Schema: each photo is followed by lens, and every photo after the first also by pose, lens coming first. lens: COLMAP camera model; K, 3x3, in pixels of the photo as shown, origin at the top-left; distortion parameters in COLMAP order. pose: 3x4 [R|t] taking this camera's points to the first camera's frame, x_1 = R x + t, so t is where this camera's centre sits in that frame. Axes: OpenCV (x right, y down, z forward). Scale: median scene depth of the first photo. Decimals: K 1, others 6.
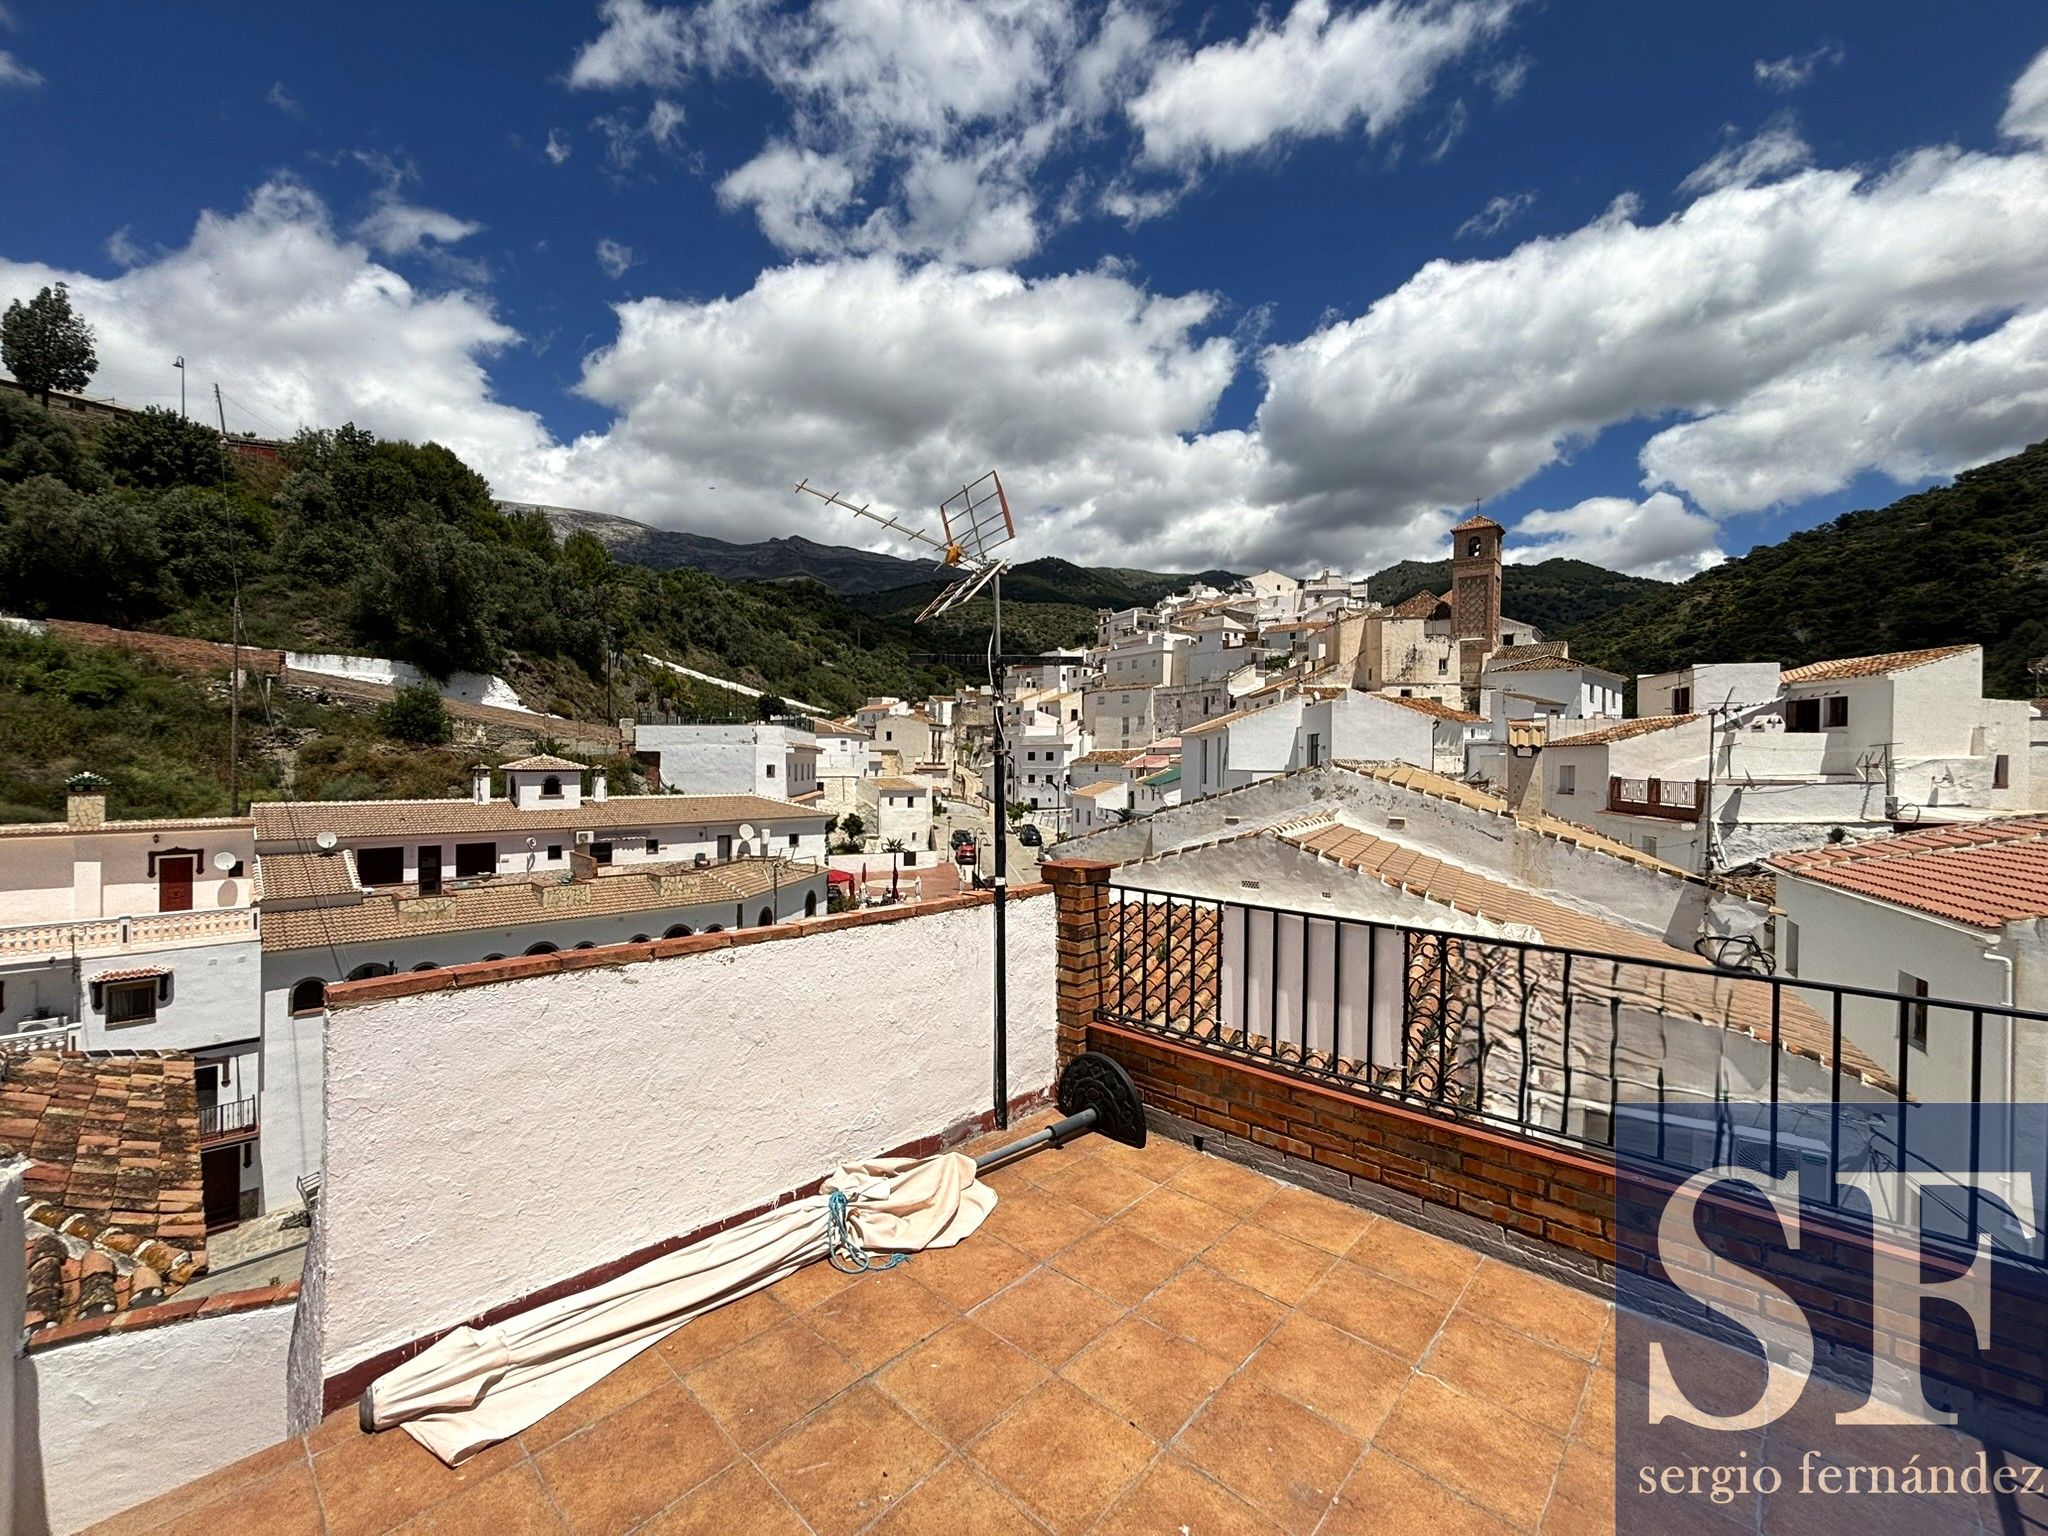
lens RADIAL K [[837.7, 0, 1019.7], [0, 837.7, 765.0], [0, 0, 1]] dist [0.002723, 0.001463]
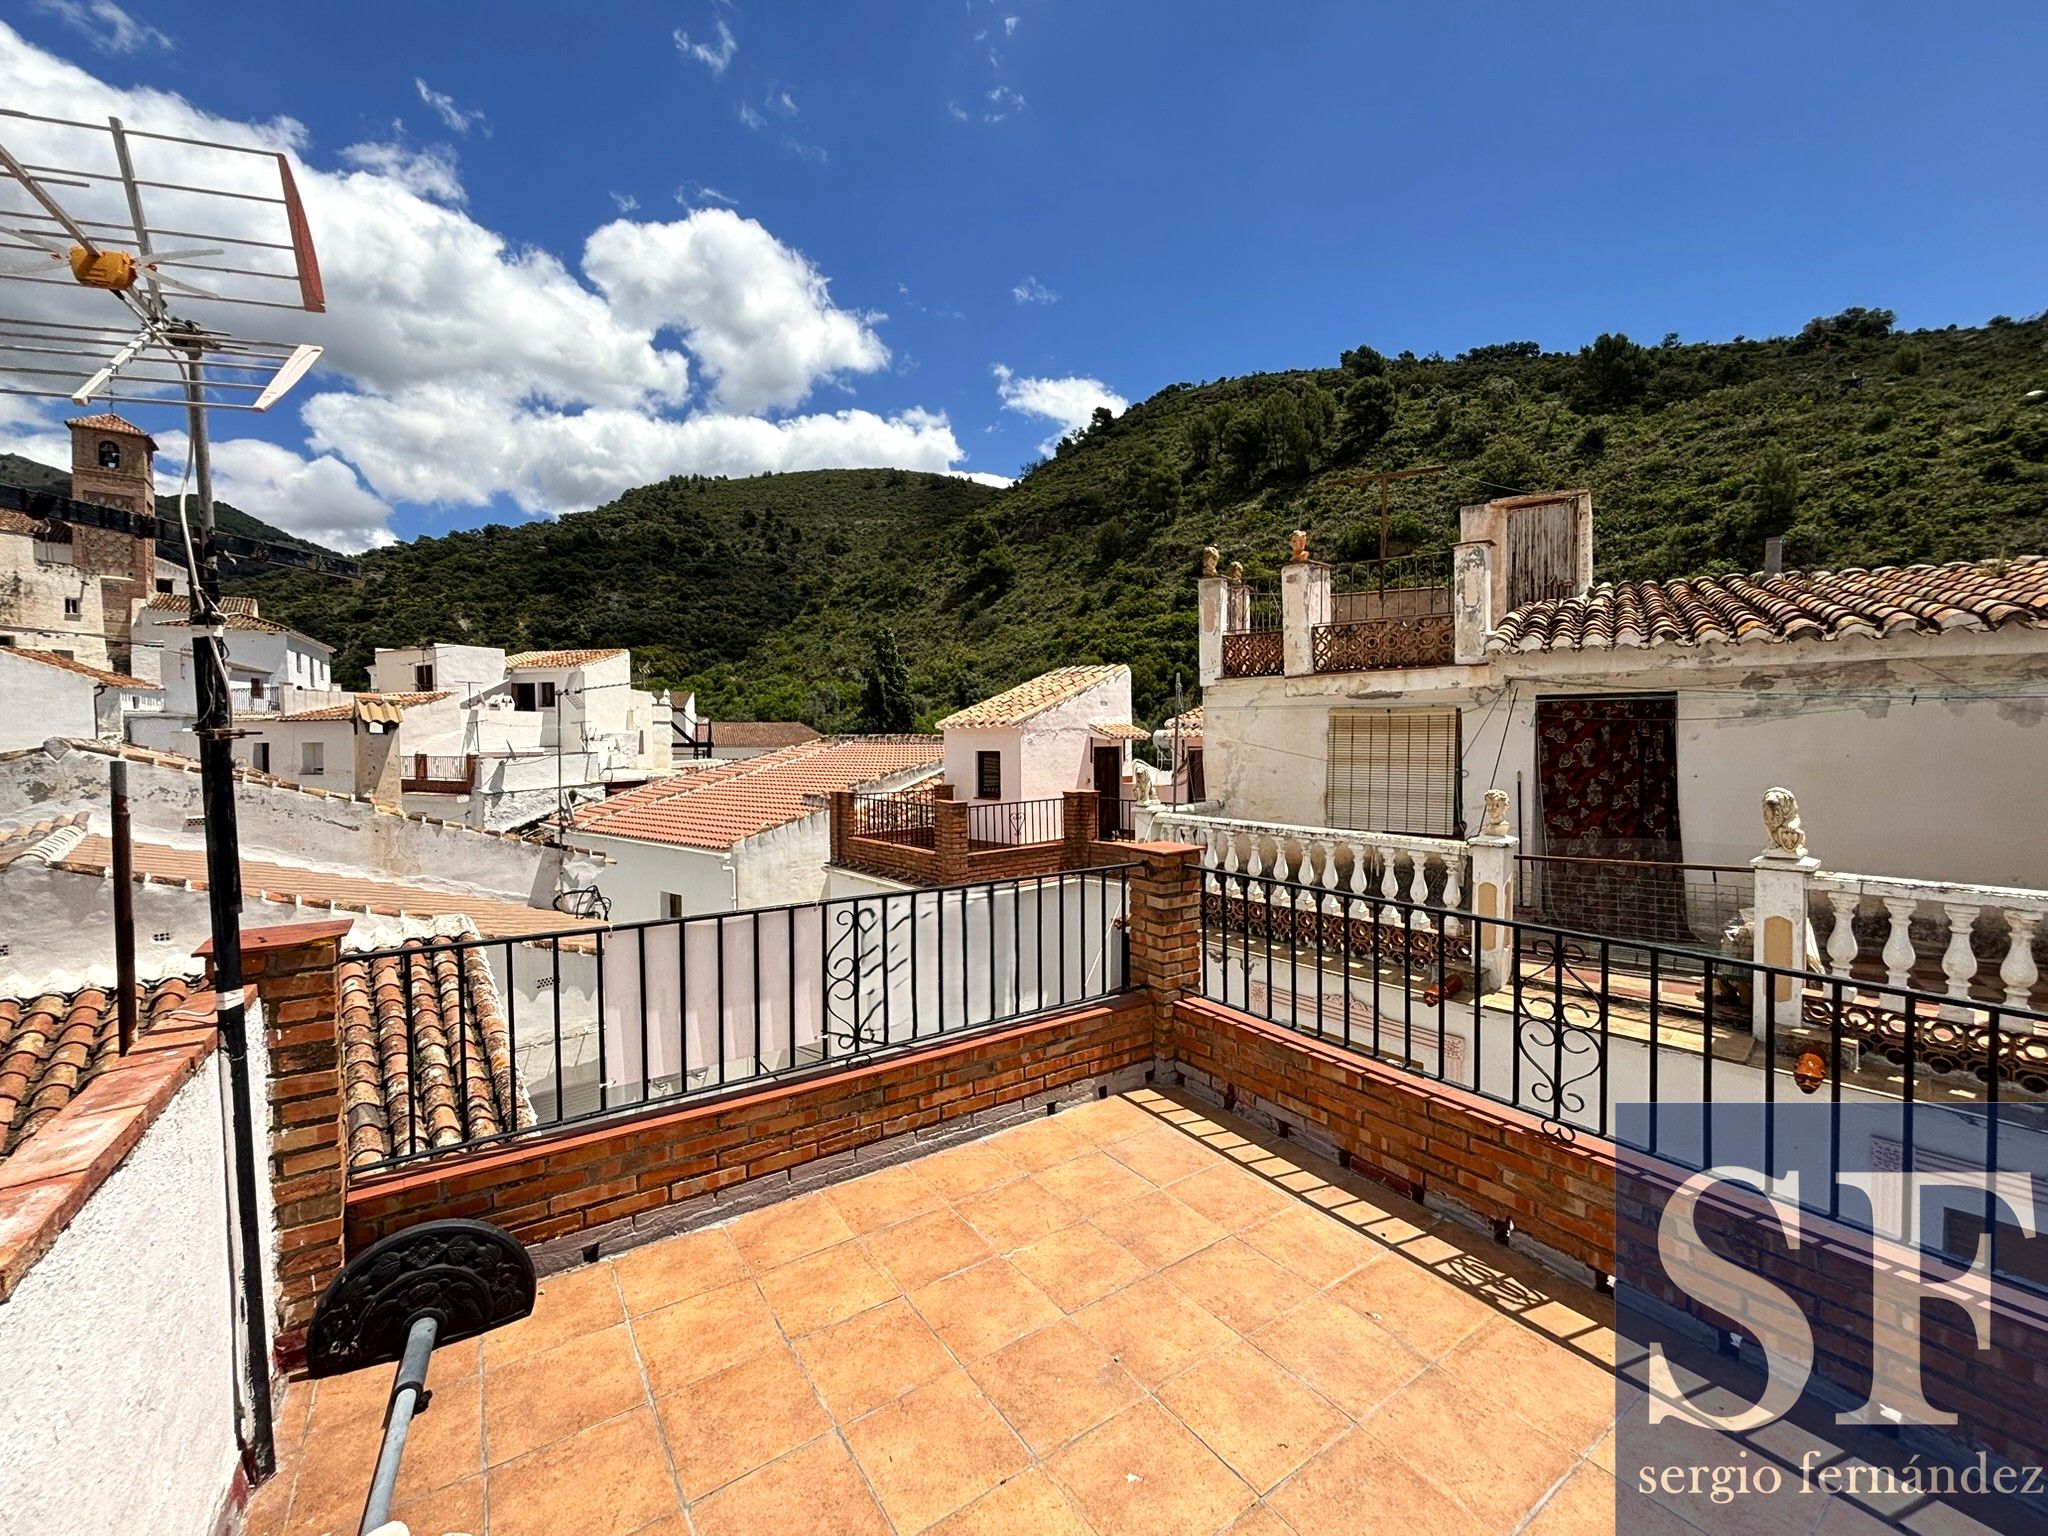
lens RADIAL K [[837.7, 0, 1026.0], [0, 837.7, 750.8], [0, 0, 1]] dist [0.002723, 0.001463]
pose [[0.222042, -0.025633, 0.974700, -0.053245], [0.012584, 0.999646, 0.023422, -0.001775], [-0.974956, 0.007065, 0.222286, 0.056623]]
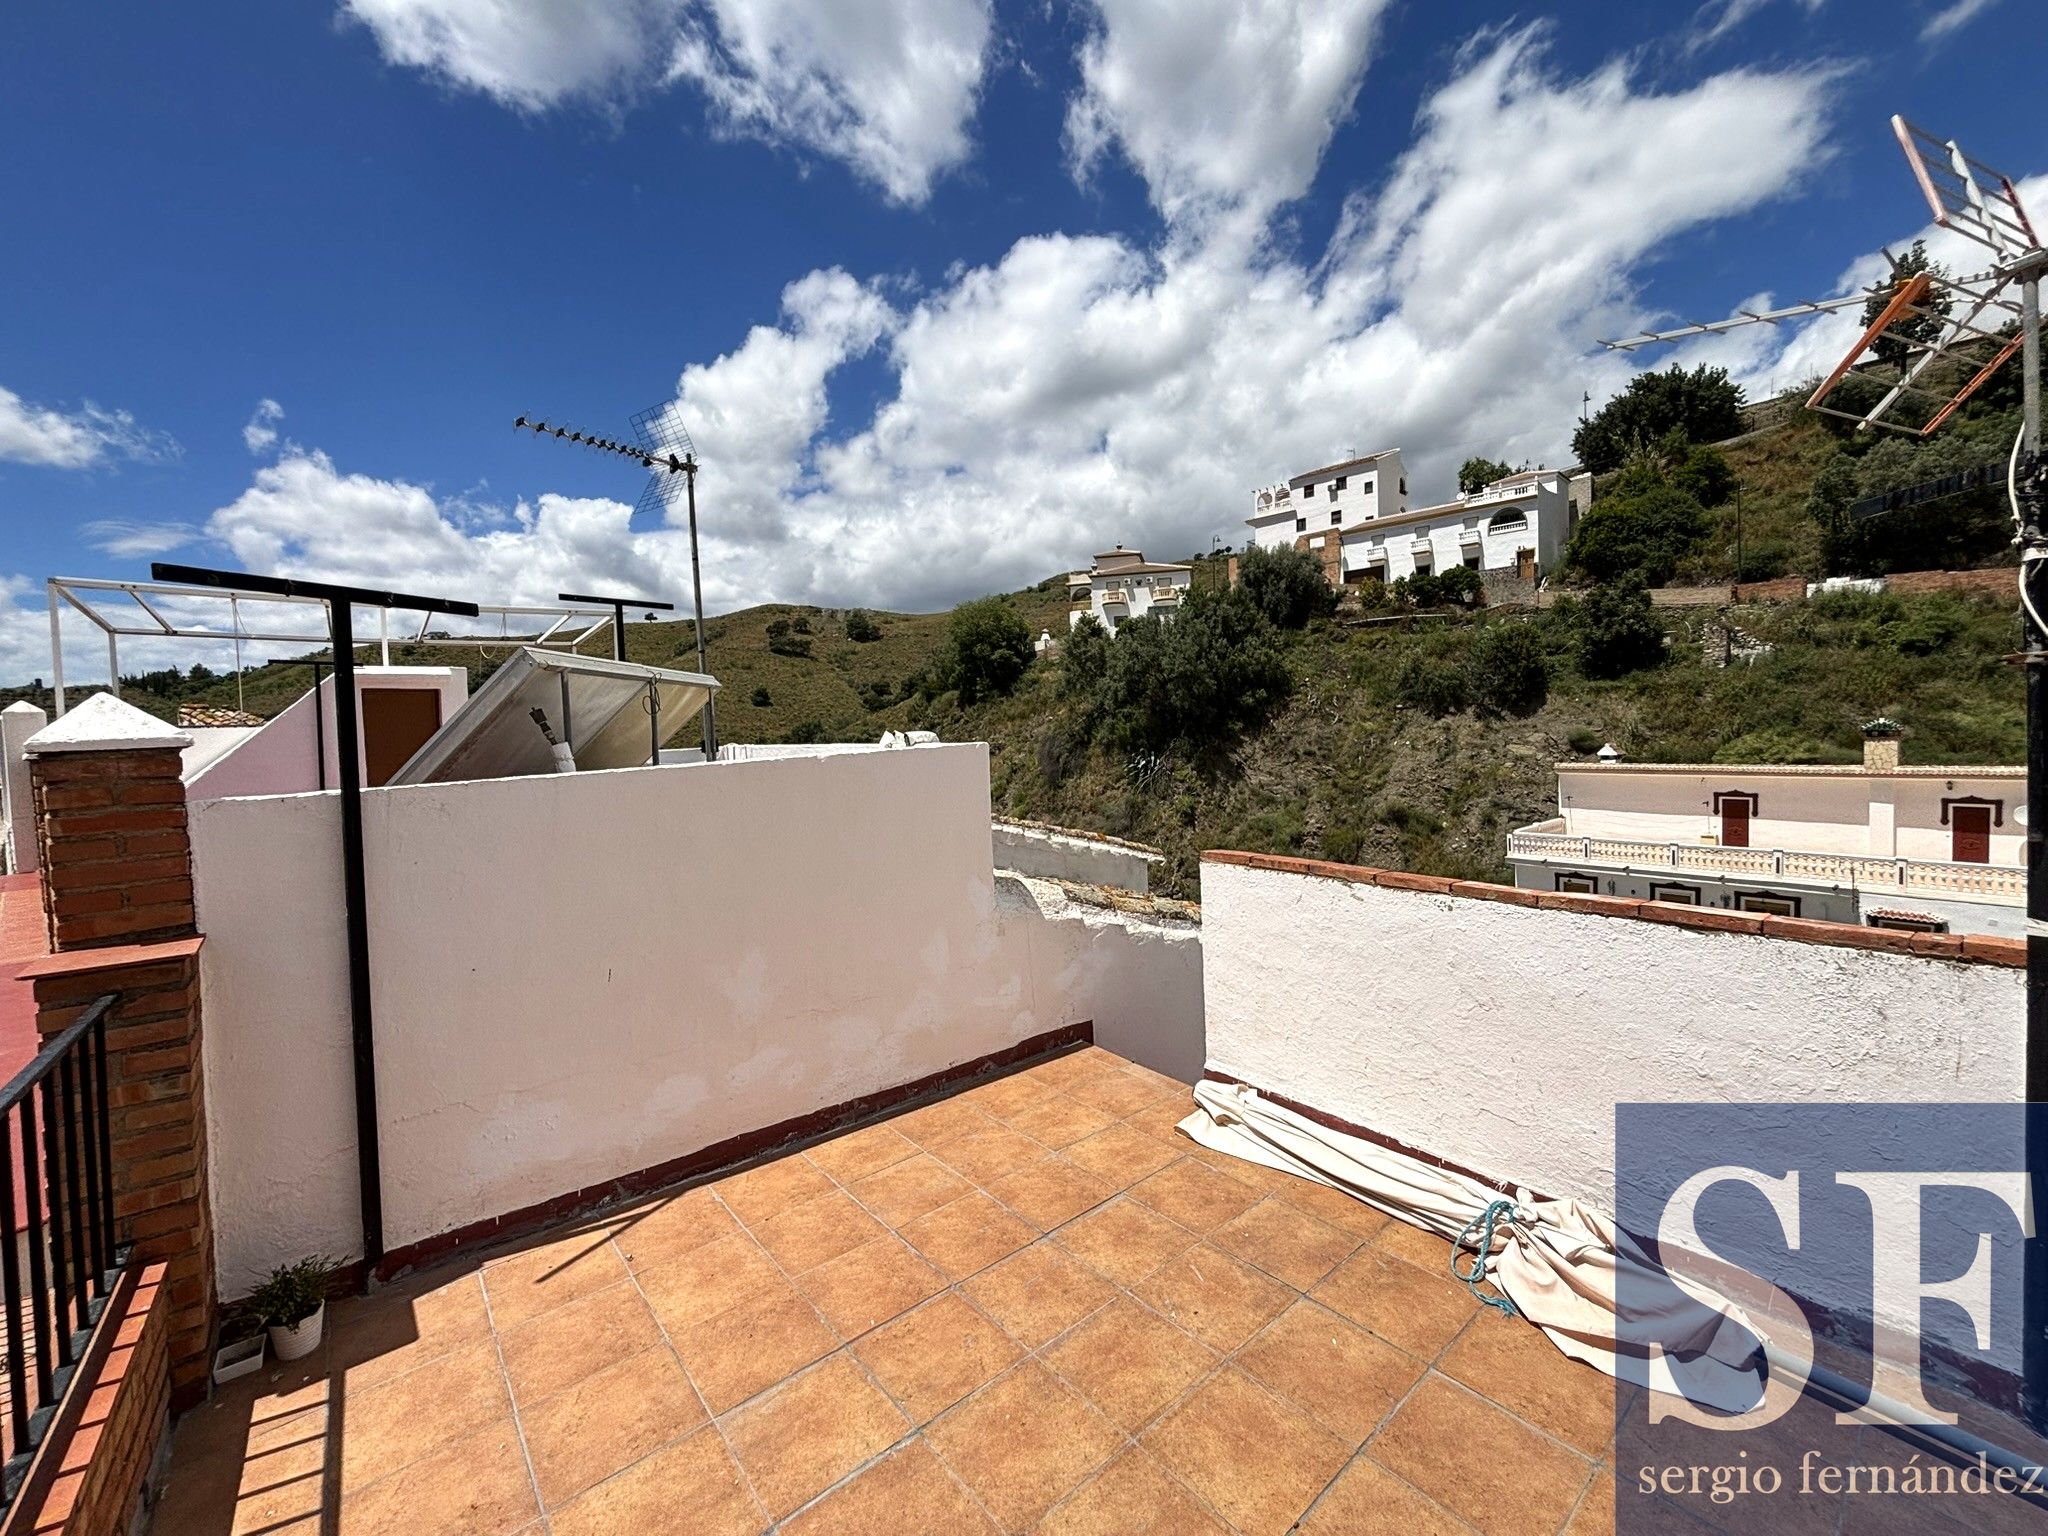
lens RADIAL K [[837.7, 0, 1025.8], [0, 837.7, 767.5], [0, 0, 1]] dist [0.002723, 0.001463]
pose [[-0.129377, 0.038966, -0.990830, 0.070258], [0.028325, 0.998965, 0.035587, 0.001824], [0.991191, -0.023461, -0.130347, 0.064673]]
